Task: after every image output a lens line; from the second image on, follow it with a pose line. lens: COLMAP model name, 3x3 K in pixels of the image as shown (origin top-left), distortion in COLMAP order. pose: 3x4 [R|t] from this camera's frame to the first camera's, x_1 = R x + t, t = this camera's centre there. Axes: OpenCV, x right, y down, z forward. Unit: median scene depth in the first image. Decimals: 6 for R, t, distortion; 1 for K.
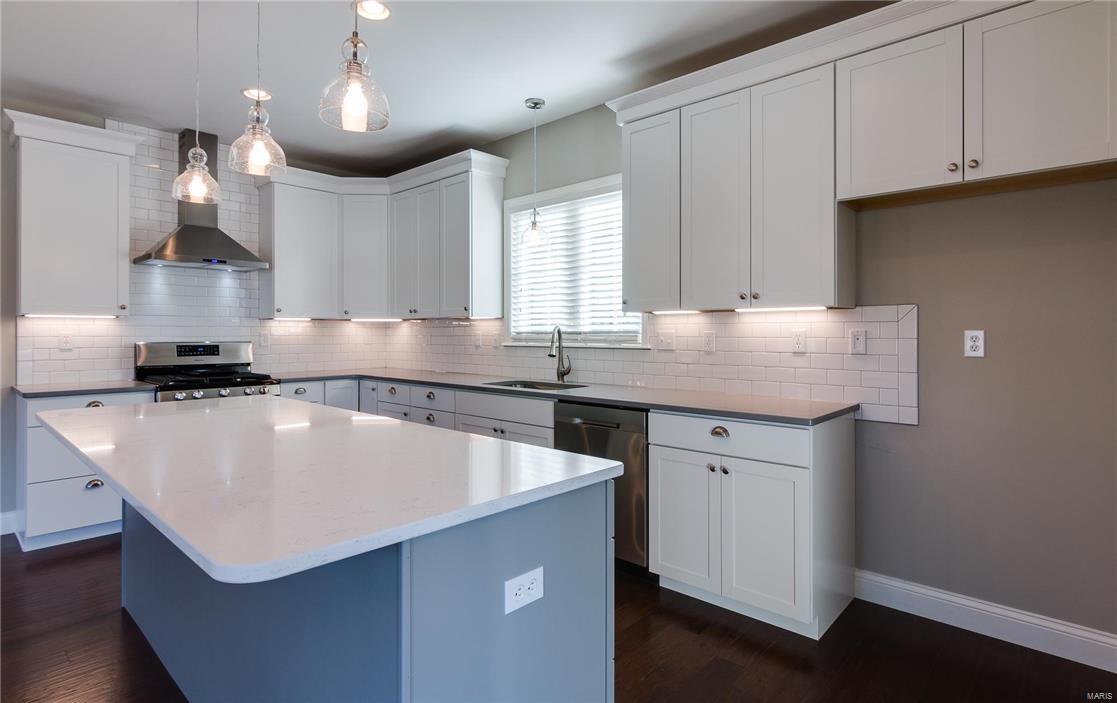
lens RADIAL K [[576.3, 0, 554.9], [0, 576.3, 329.3], [0, 0, 1]] dist [-0.001004, 0.000045]
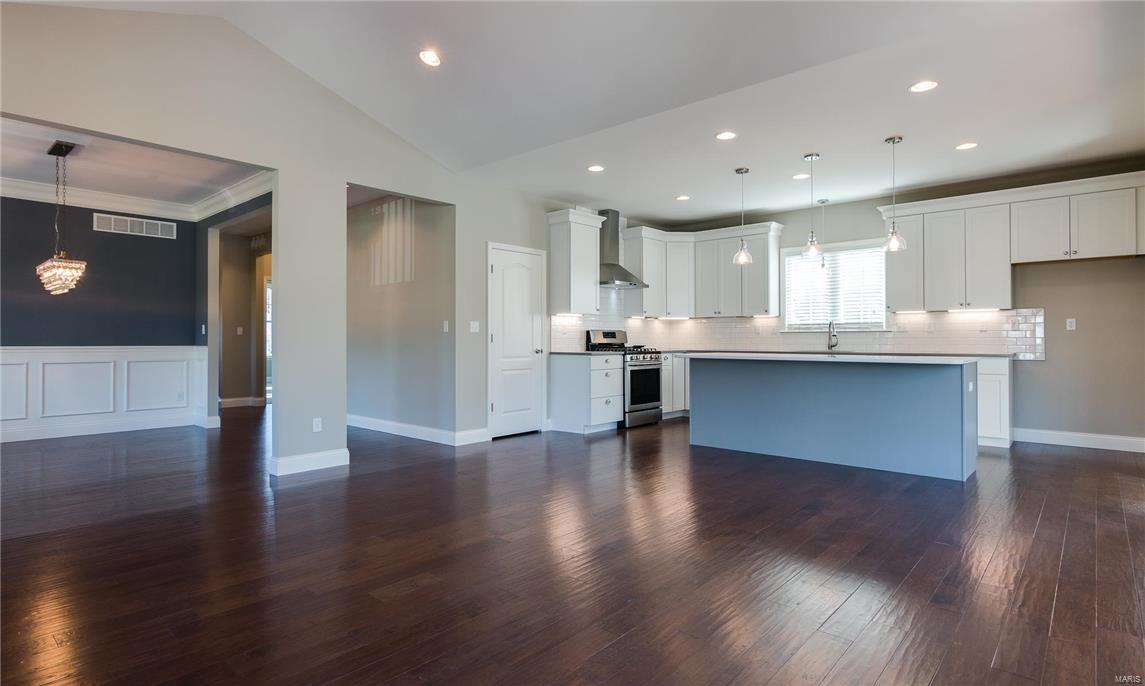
lens RADIAL K [[586.4, 0, 572.5], [0, 586.4, 330.8], [0, 0, 1]] dist [-0.001500, -0.000220]
pose [[0.999791, -0.000949, 0.020413, -0.839210], [0.001112, 0.999968, -0.007974, 0.041790], [-0.020405, 0.007996, 0.999760, -0.836208]]
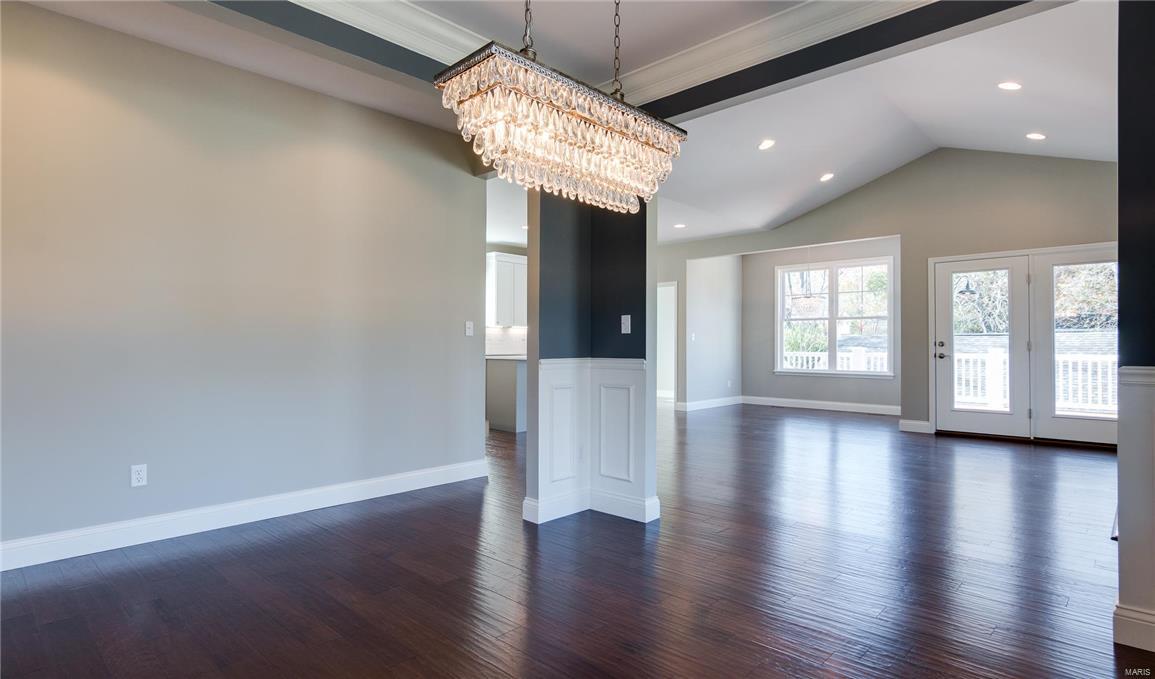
lens RADIAL K [[606.8, 0, 577.5], [0, 606.8, 339.5], [0, 0, 1]] dist [0.001354, 0.000404]
pose [[0.017995, 0.009069, 0.999797, -2.383615], [-0.008053, 0.999928, -0.008925, 0.049178], [-0.999806, -0.007891, 0.018066, 0.446400]]
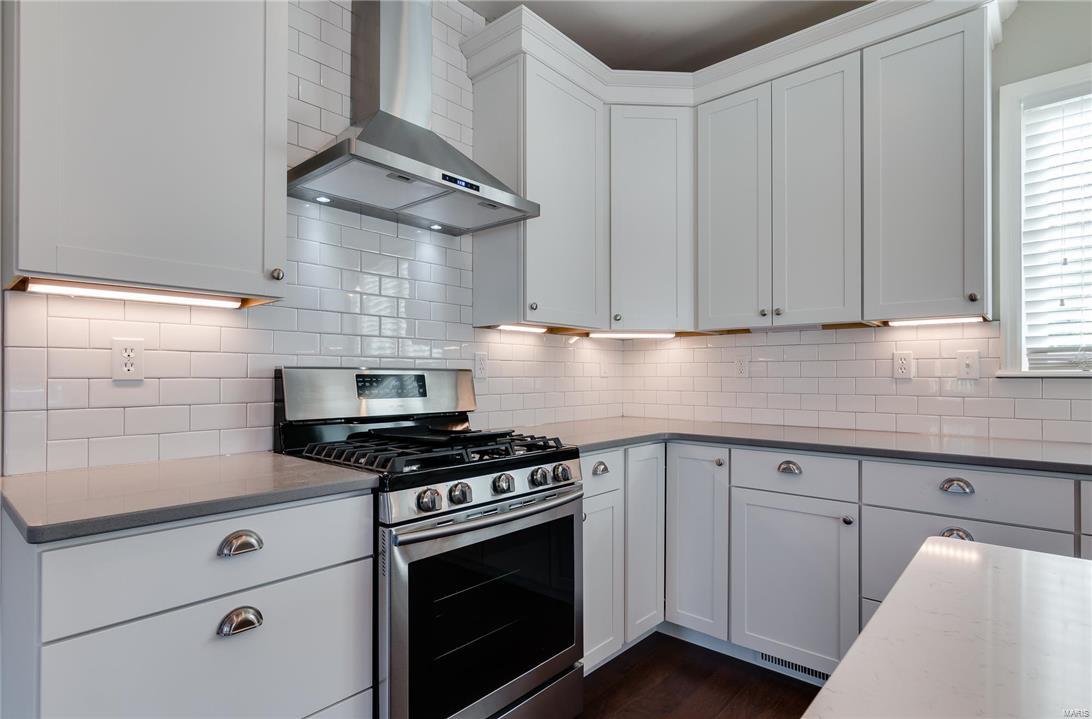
lens RADIAL K [[562.7, 0, 546.0], [0, 562.7, 359.5], [0, 0, 1]] dist [-0.000427, -0.000380]
pose [[0.999744, 0.001442, 0.022578, -0.551374], [-0.000989, 0.999798, -0.020075, 0.026532], [-0.022602, 0.020048, 0.999544, 0.584938]]
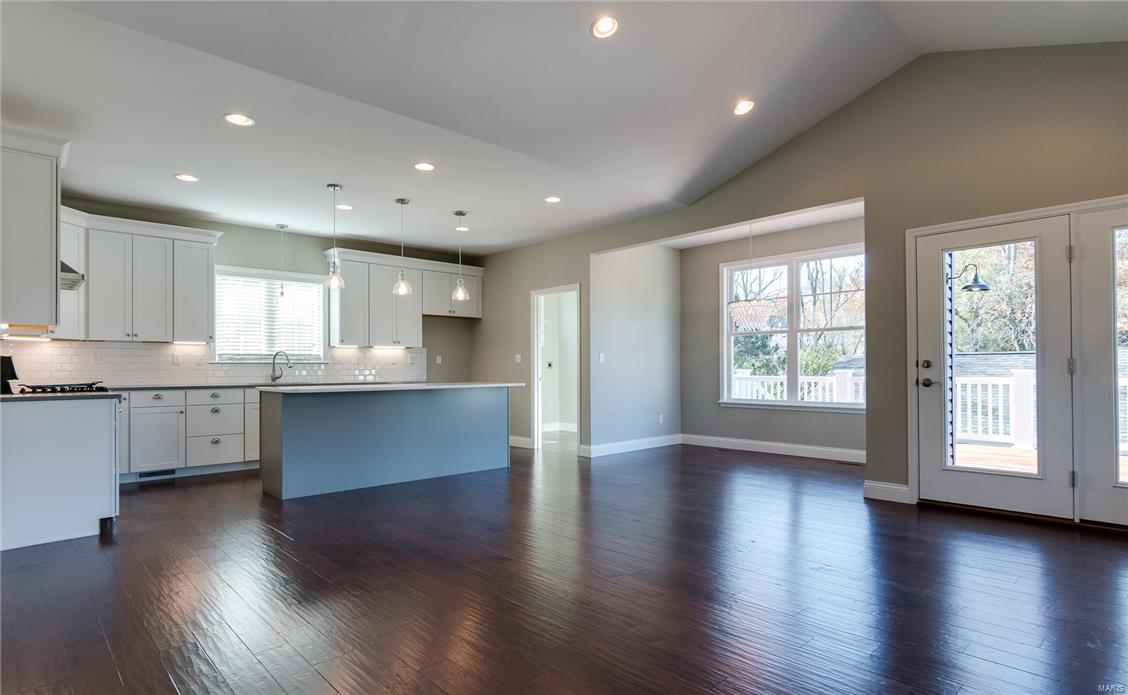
lens RADIAL K [[607.0, 0, 564.1], [0, 607.0, 366.5], [0, 0, 1]] dist [0.000680, -0.000424]
pose [[0.072407, 0.003831, 0.997368, -1.745760], [-0.000816, 0.999993, -0.003782, 0.047322], [-0.997375, -0.000540, 0.072410, -0.007252]]
